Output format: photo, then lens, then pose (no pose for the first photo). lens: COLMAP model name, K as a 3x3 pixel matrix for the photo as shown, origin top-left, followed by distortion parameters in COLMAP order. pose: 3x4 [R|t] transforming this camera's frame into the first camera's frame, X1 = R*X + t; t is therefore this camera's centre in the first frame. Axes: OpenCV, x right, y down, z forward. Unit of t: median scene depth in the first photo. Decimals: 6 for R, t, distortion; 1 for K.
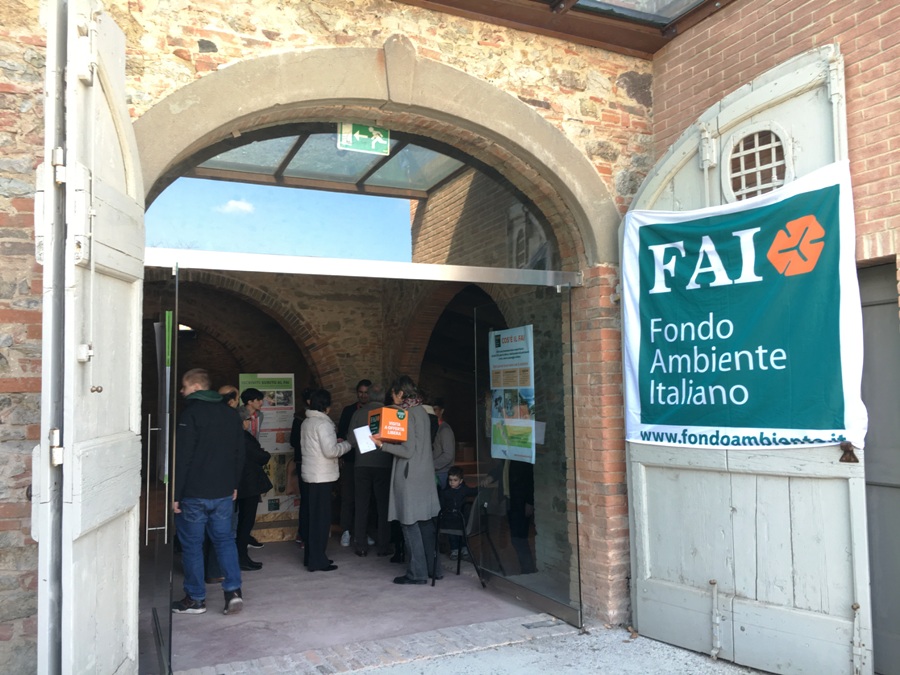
lens RADIAL K [[767.3, 0, 449.0], [0, 767.3, 339.6], [0, 0, 1]] dist [0.033842, -0.044949]
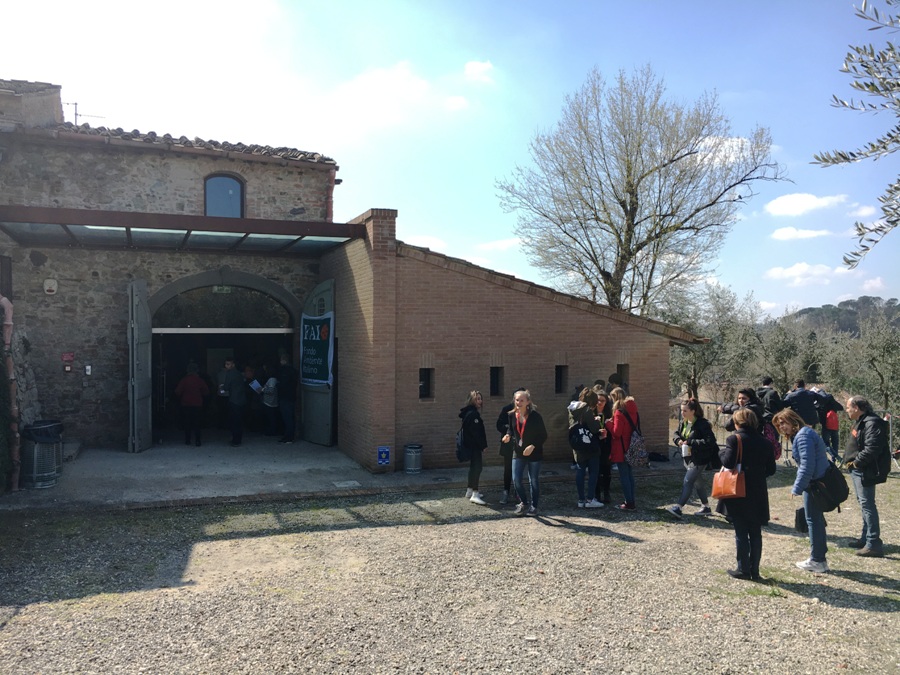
lens RADIAL K [[767.3, 0, 450.7], [0, 767.3, 338.9], [0, 0, 1]] dist [0.033842, -0.044949]
pose [[0.997852, 0.015256, -0.063705, 1.202550], [-0.010664, 0.997362, 0.071806, -0.333603], [0.064633, -0.070972, 0.995382, -2.465970]]
